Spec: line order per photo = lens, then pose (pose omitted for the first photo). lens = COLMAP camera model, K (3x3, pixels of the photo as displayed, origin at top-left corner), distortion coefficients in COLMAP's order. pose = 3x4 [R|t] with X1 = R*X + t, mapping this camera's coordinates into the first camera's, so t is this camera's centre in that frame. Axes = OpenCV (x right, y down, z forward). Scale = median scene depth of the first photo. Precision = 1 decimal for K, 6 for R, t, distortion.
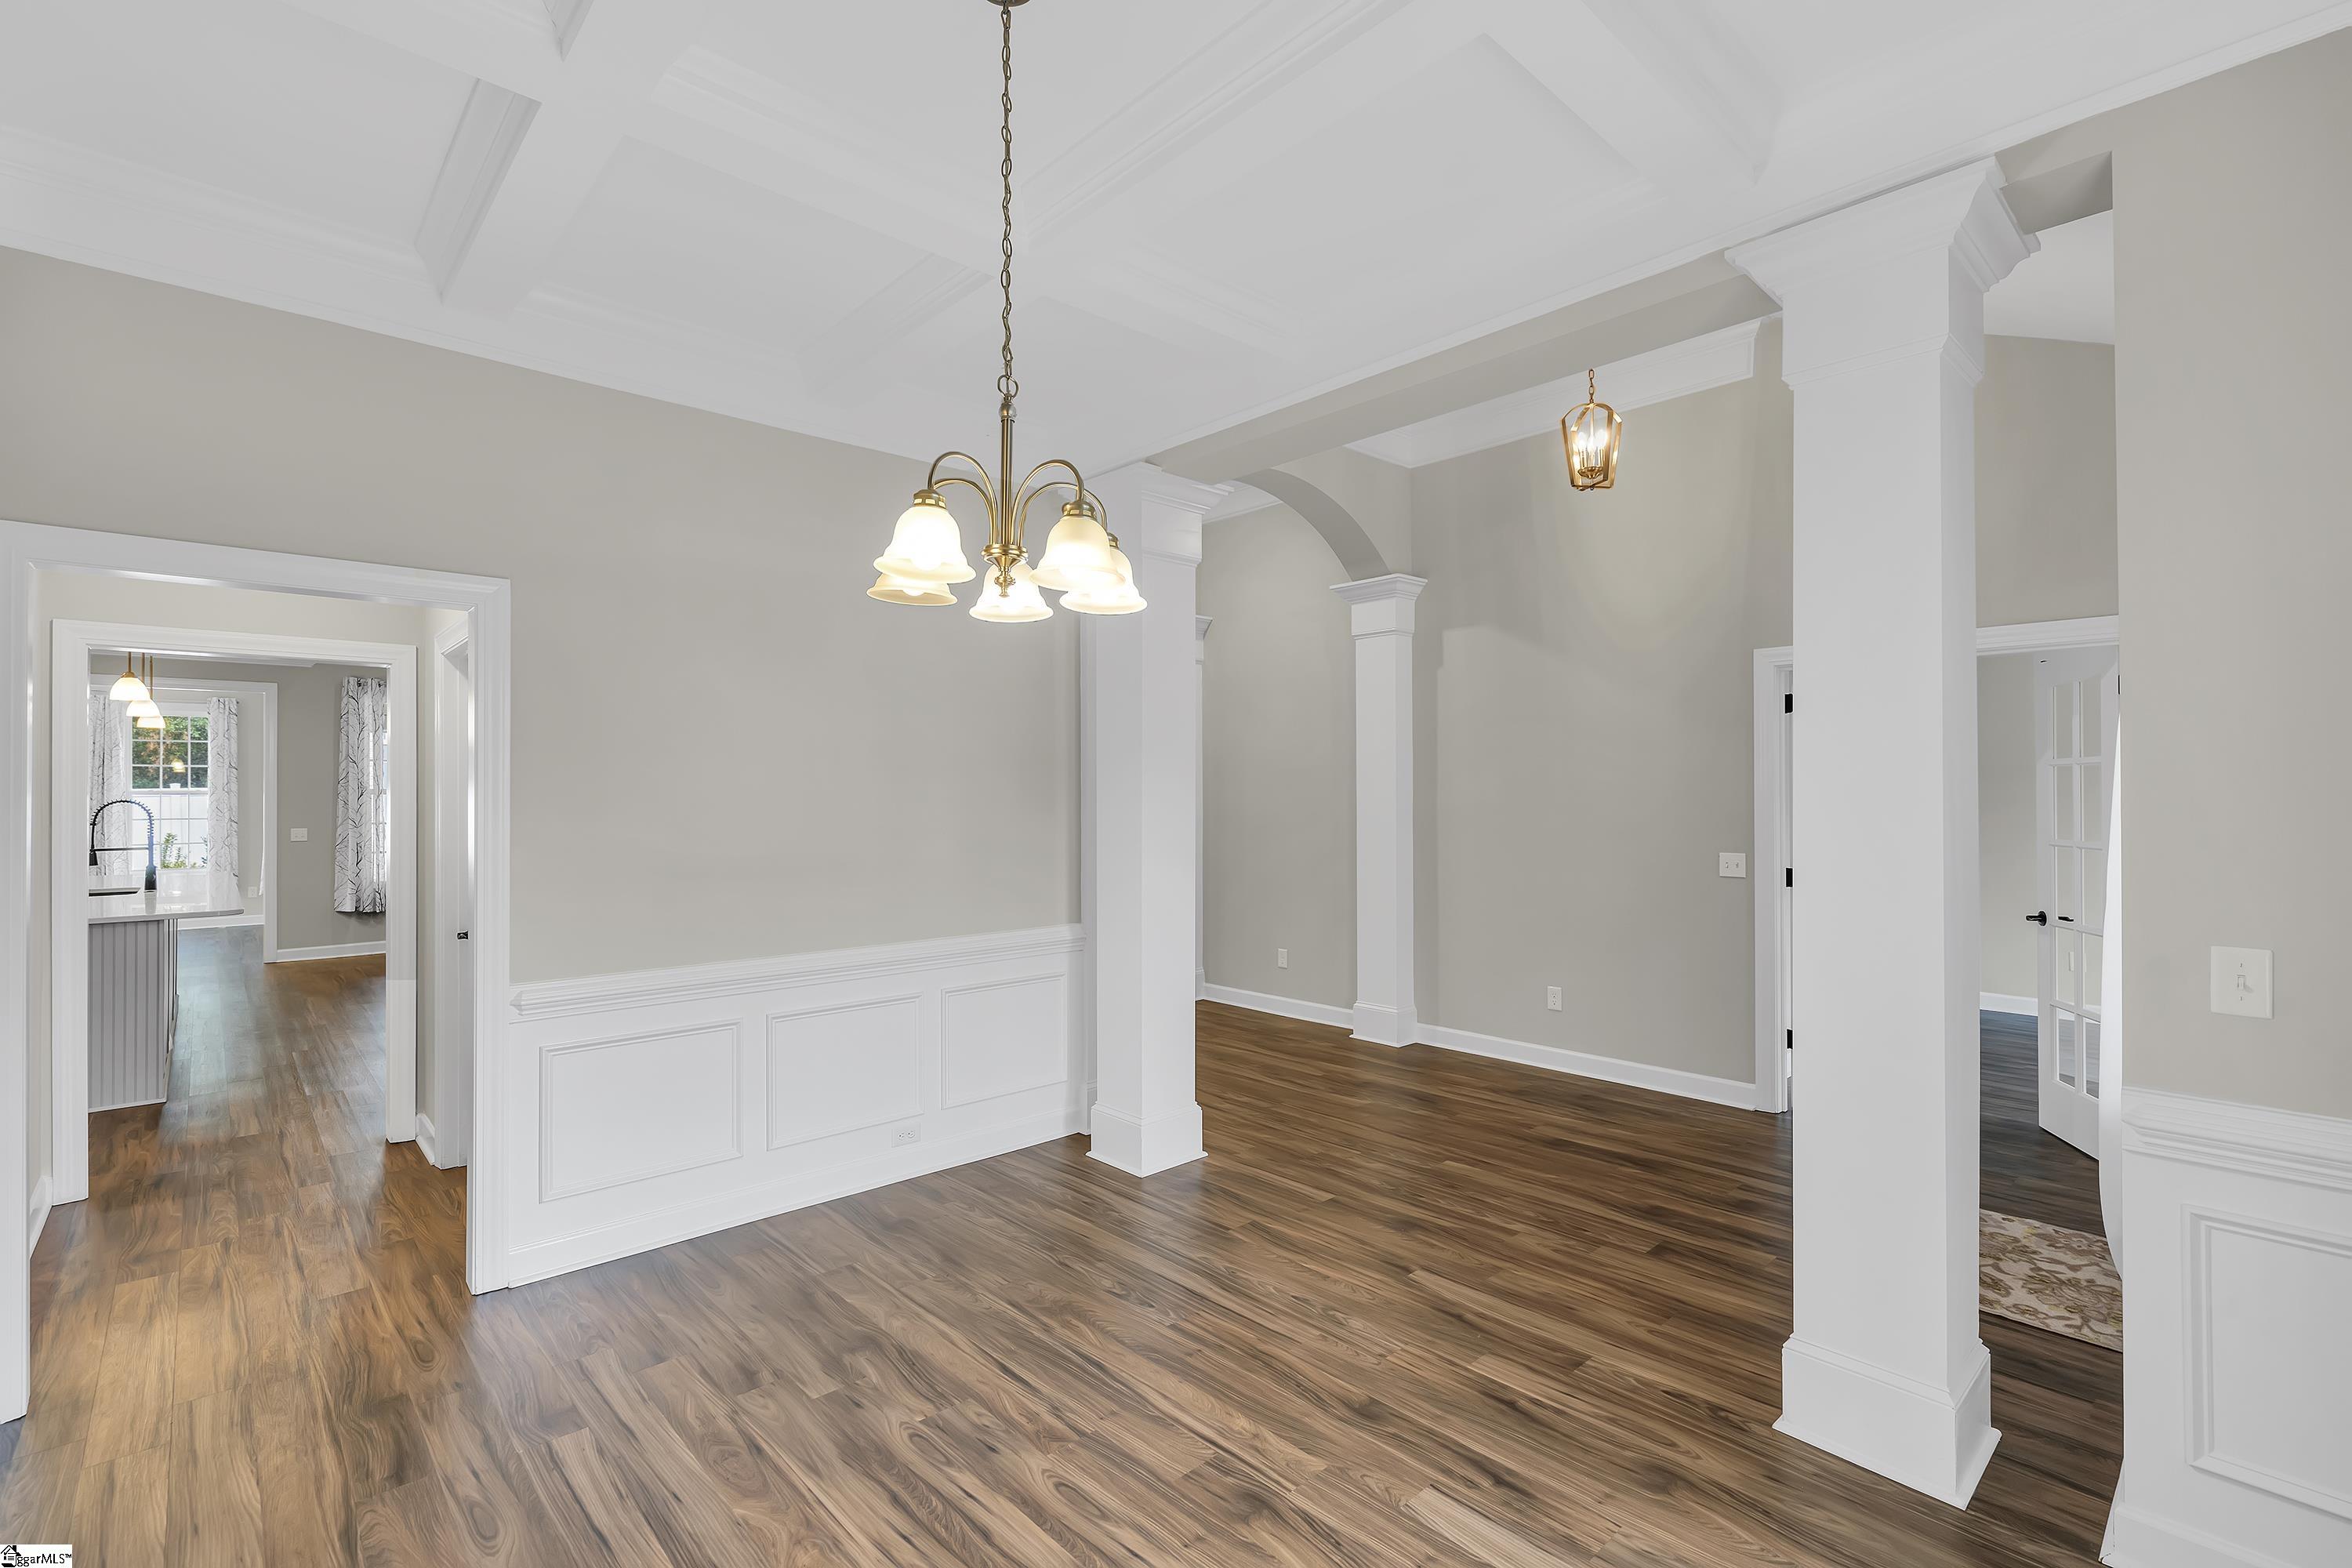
lens RADIAL K [[1058.2, 0, 1188.4], [0, 1058.2, 782.3], [0, 0, 1]] dist [-0.006252, 0.001690]
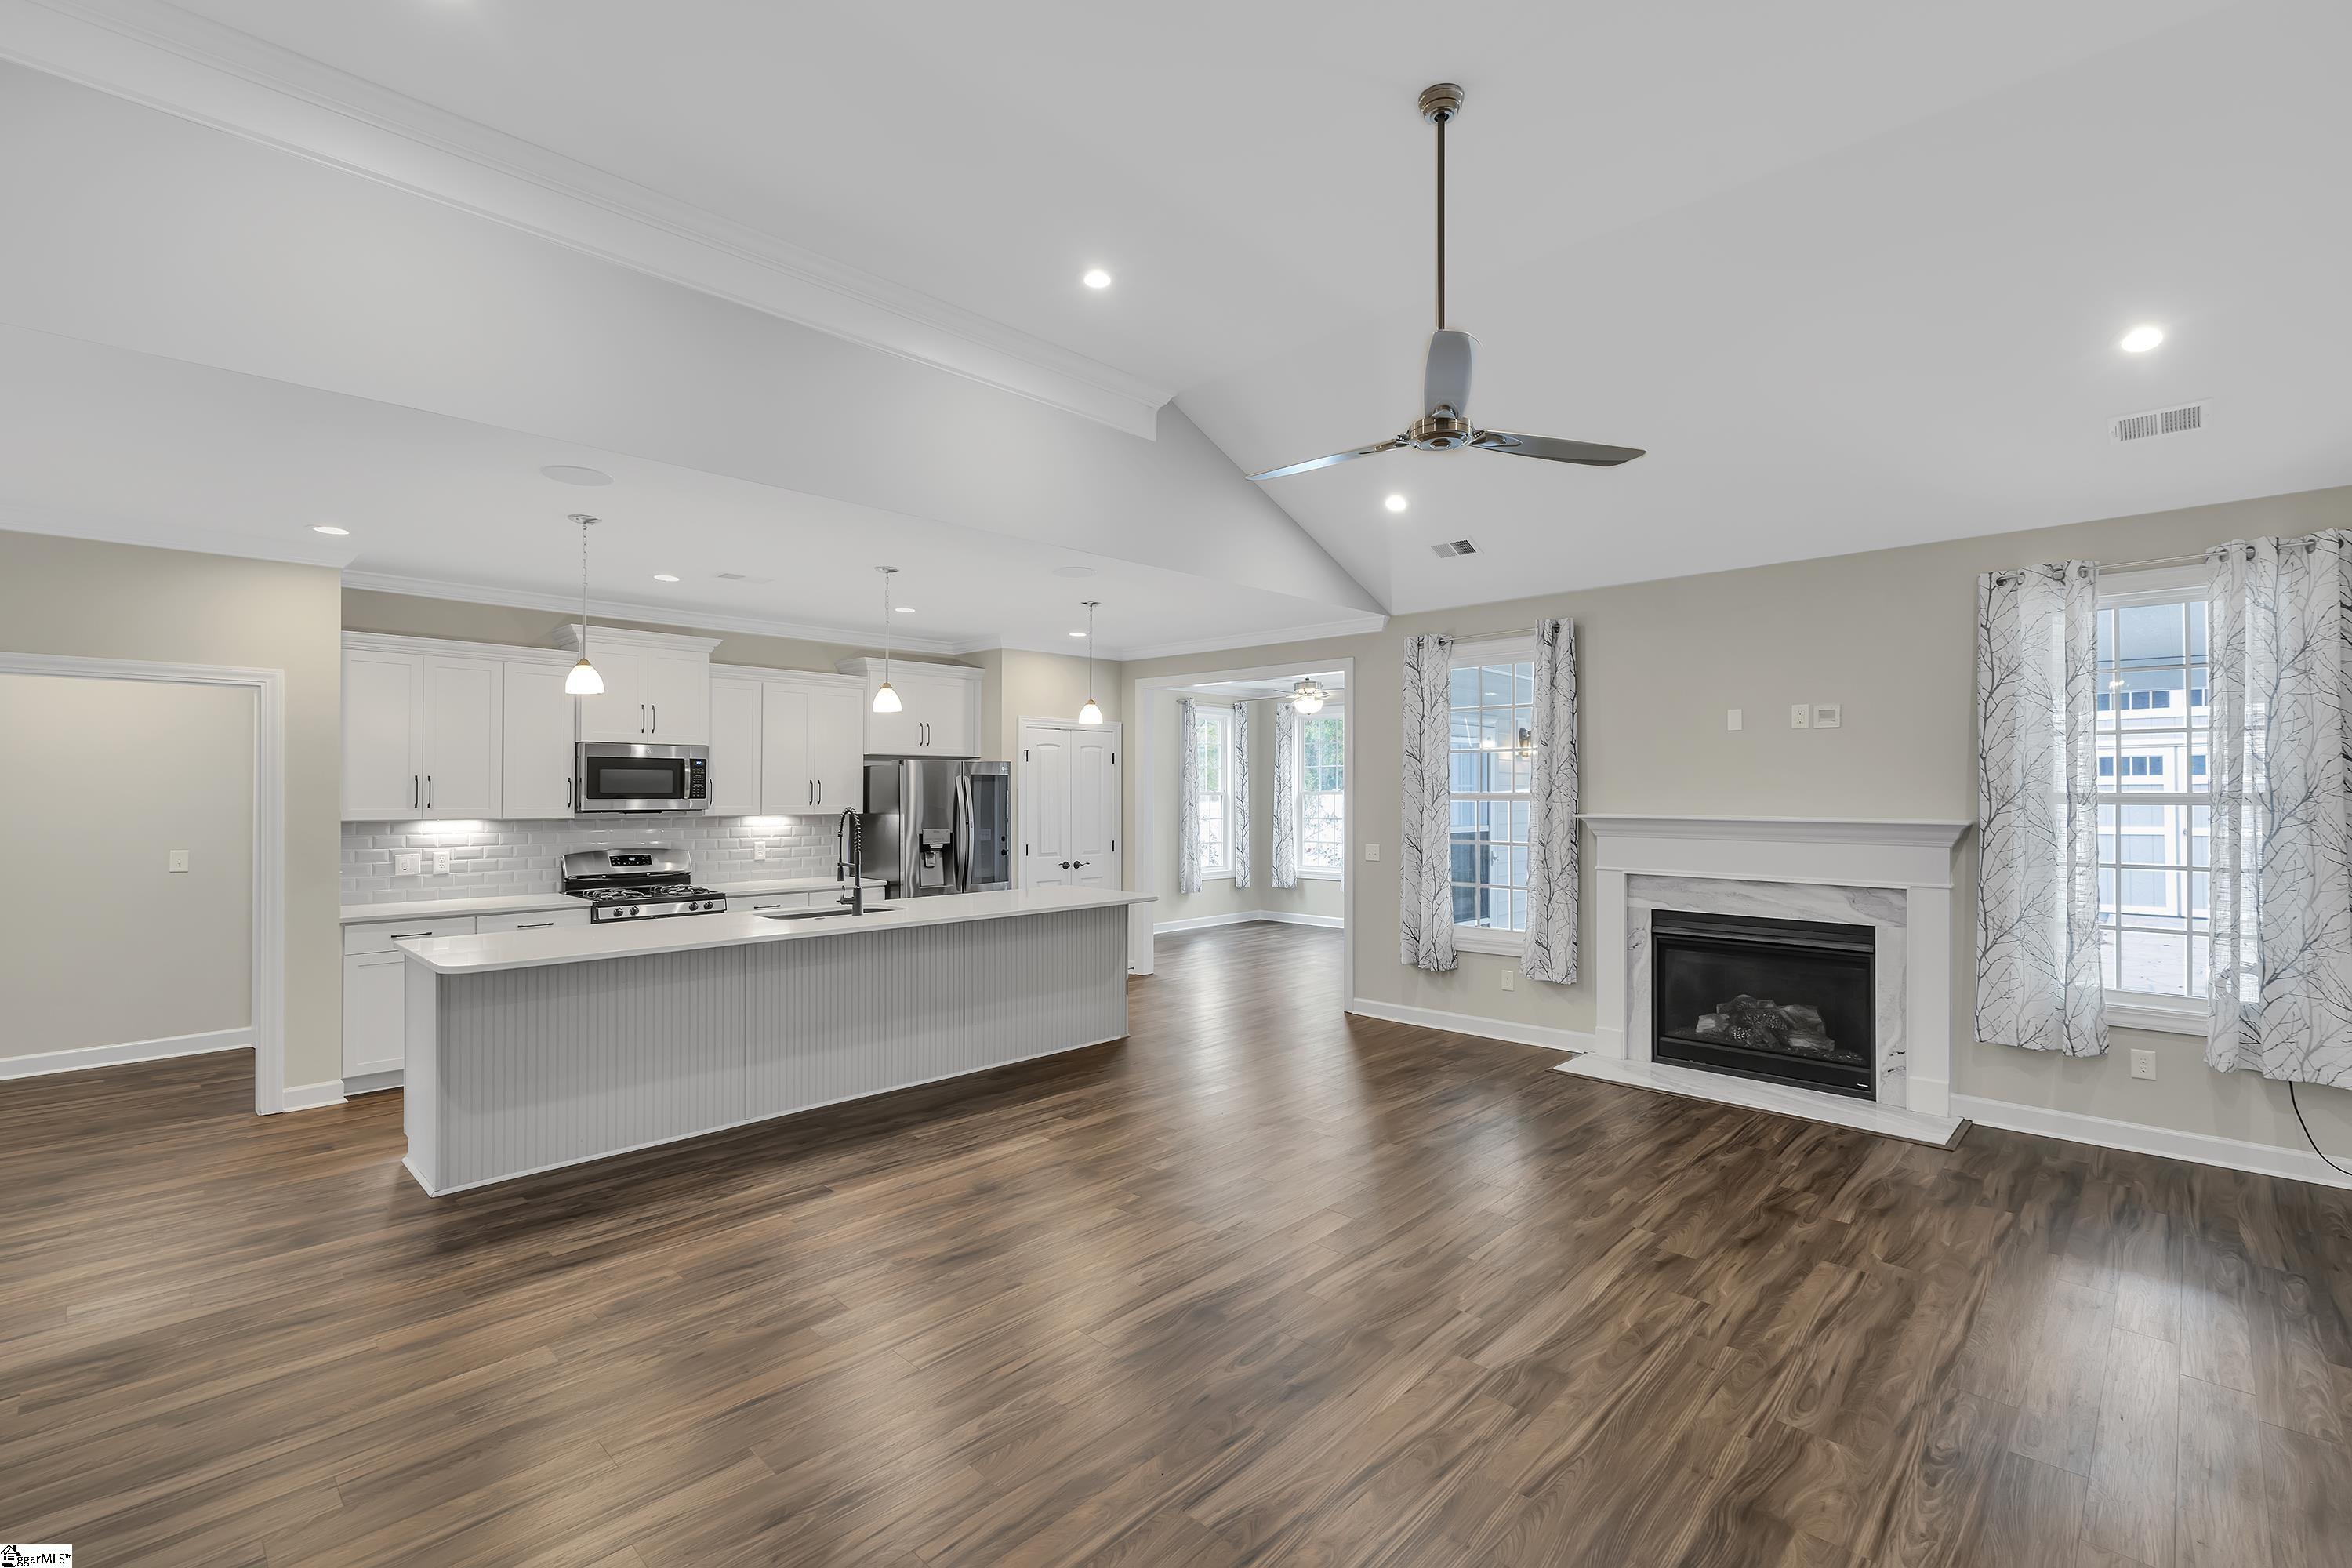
lens RADIAL K [[1058.2, 0, 1163.1], [0, 1058.2, 786.2], [0, 0, 1]] dist [-0.006252, 0.001690]
pose [[0.041777, 0.000761, -0.999127, -0.267912], [0.008250, 0.999965, 0.001106, -0.000491], [0.999093, -0.008289, 0.041769, 2.497968]]
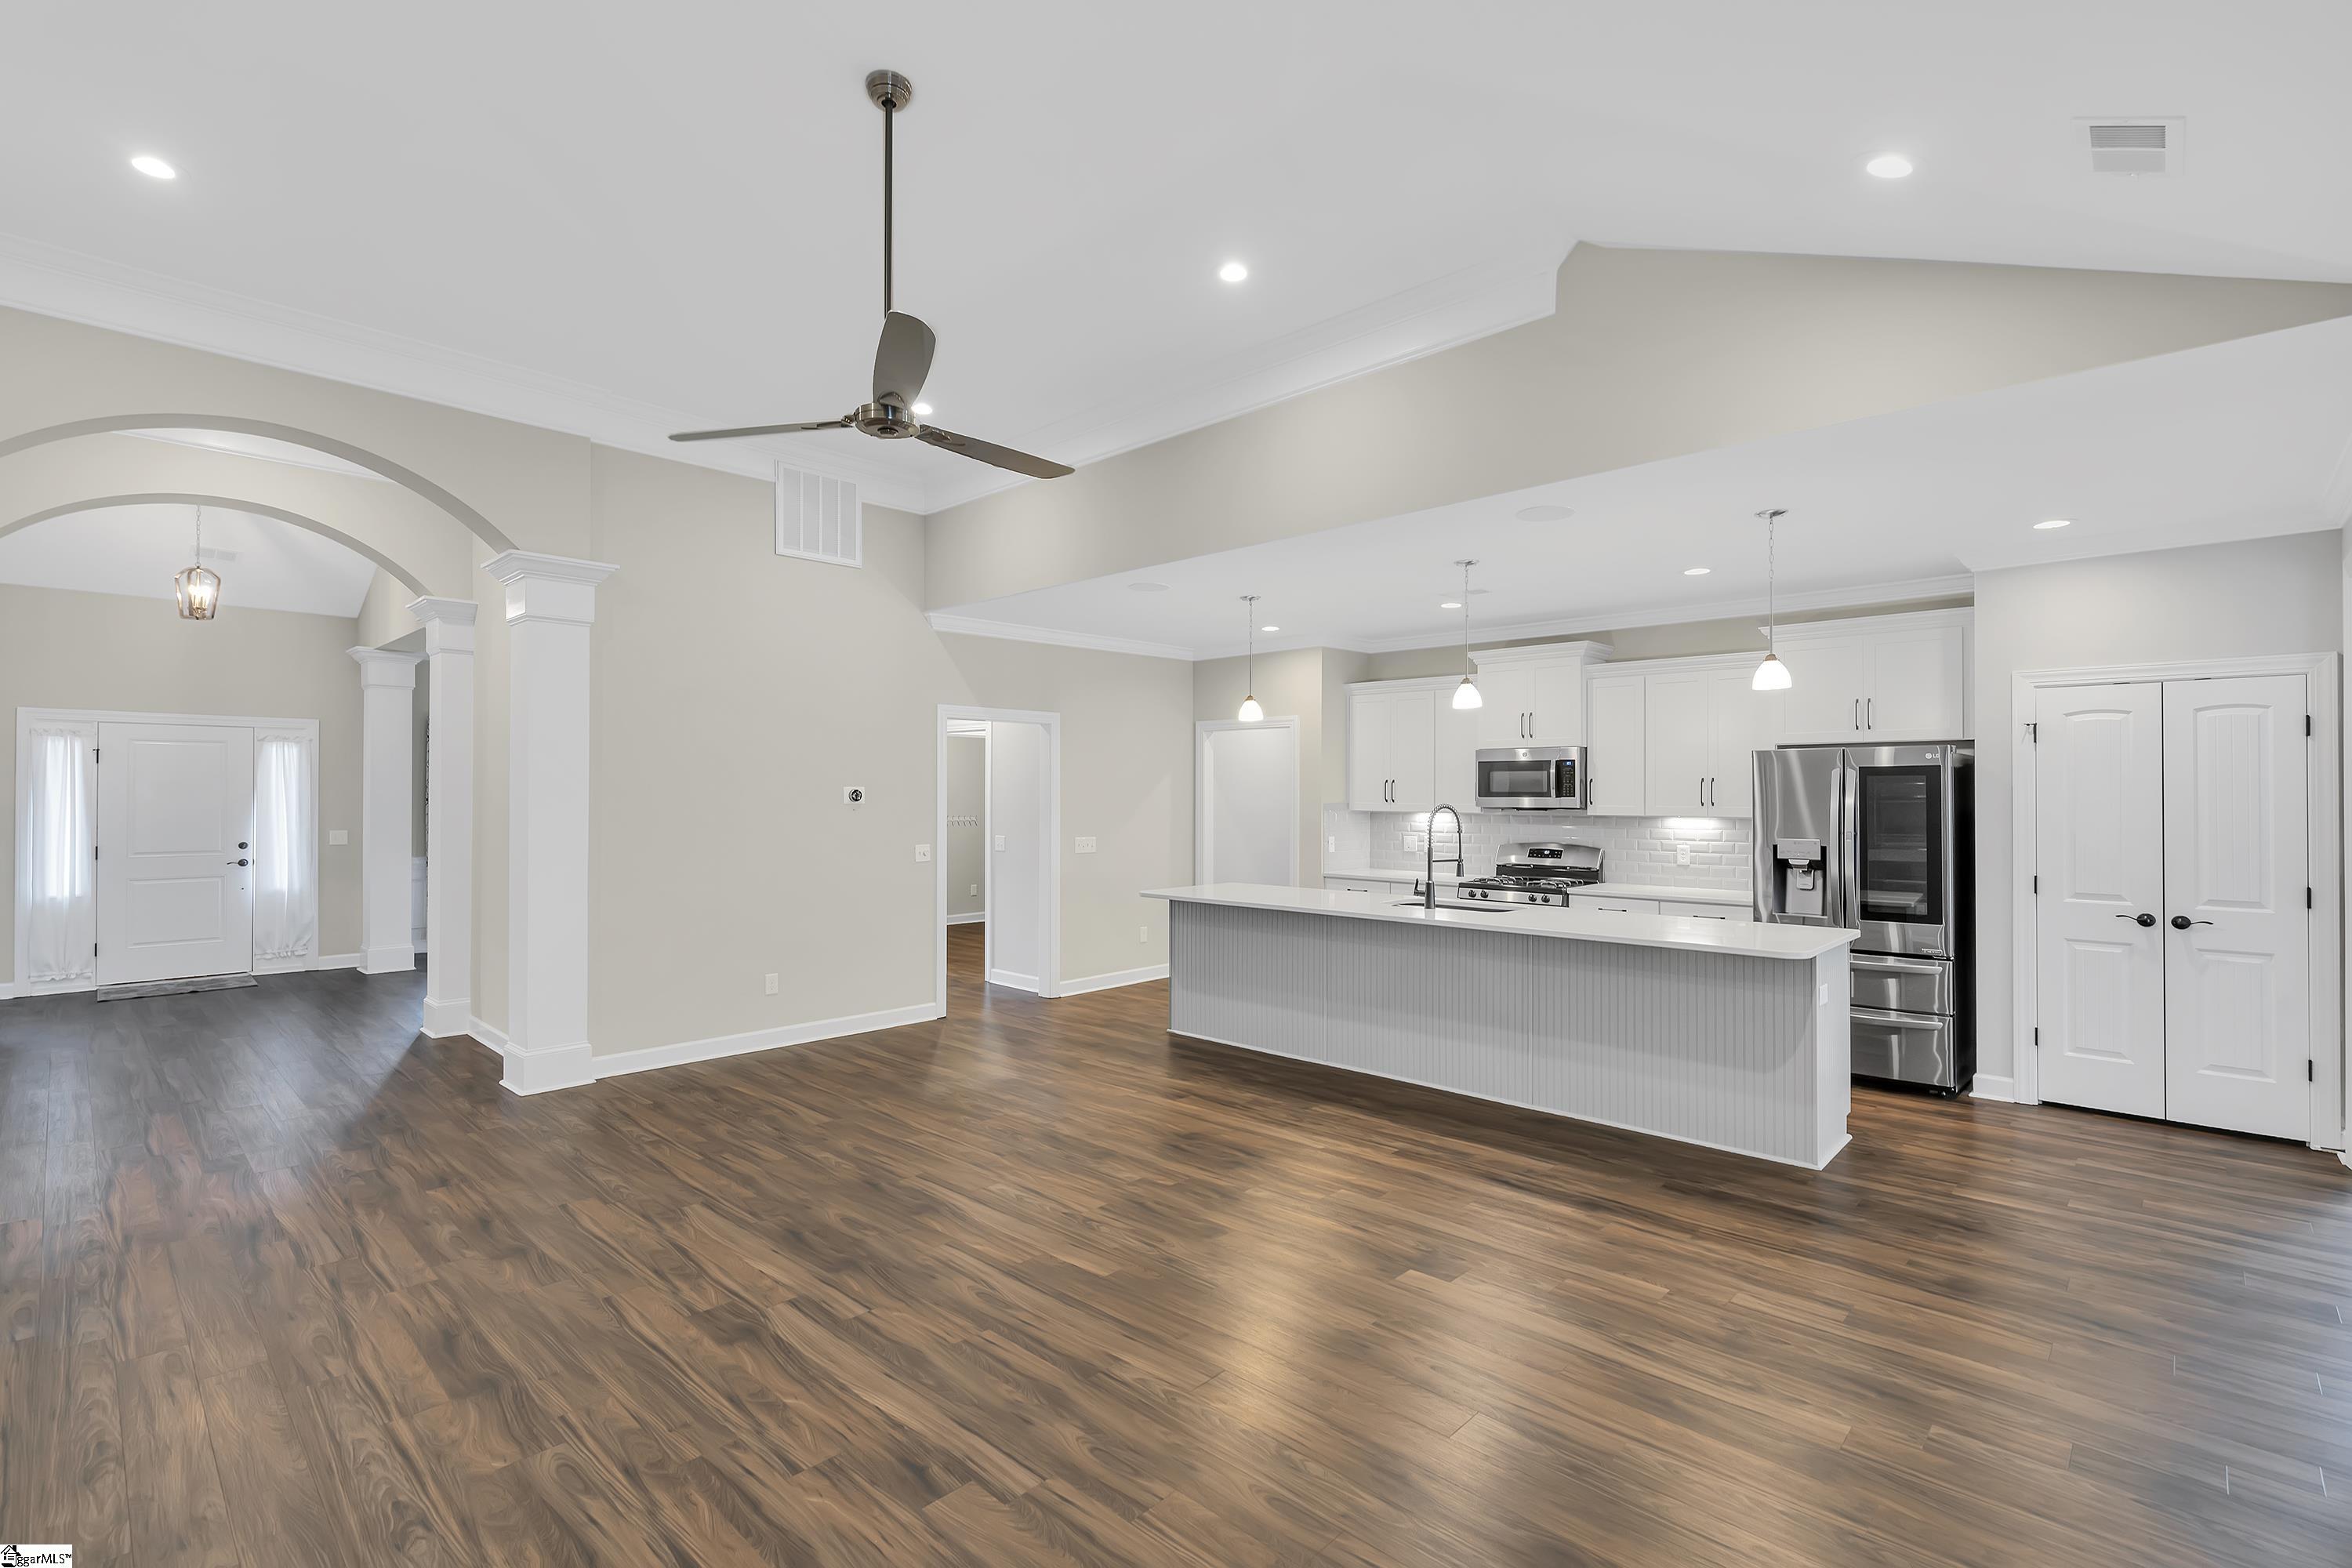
lens RADIAL K [[1058.2, 0, 1177.1], [0, 1058.2, 792.6], [0, 0, 1]] dist [-0.006252, 0.001690]
pose [[-0.998286, 0.001994, -0.058496, -1.502891], [0.002604, 0.999943, -0.010353, 0.029514], [0.058473, -0.010488, -0.998234, 3.843533]]
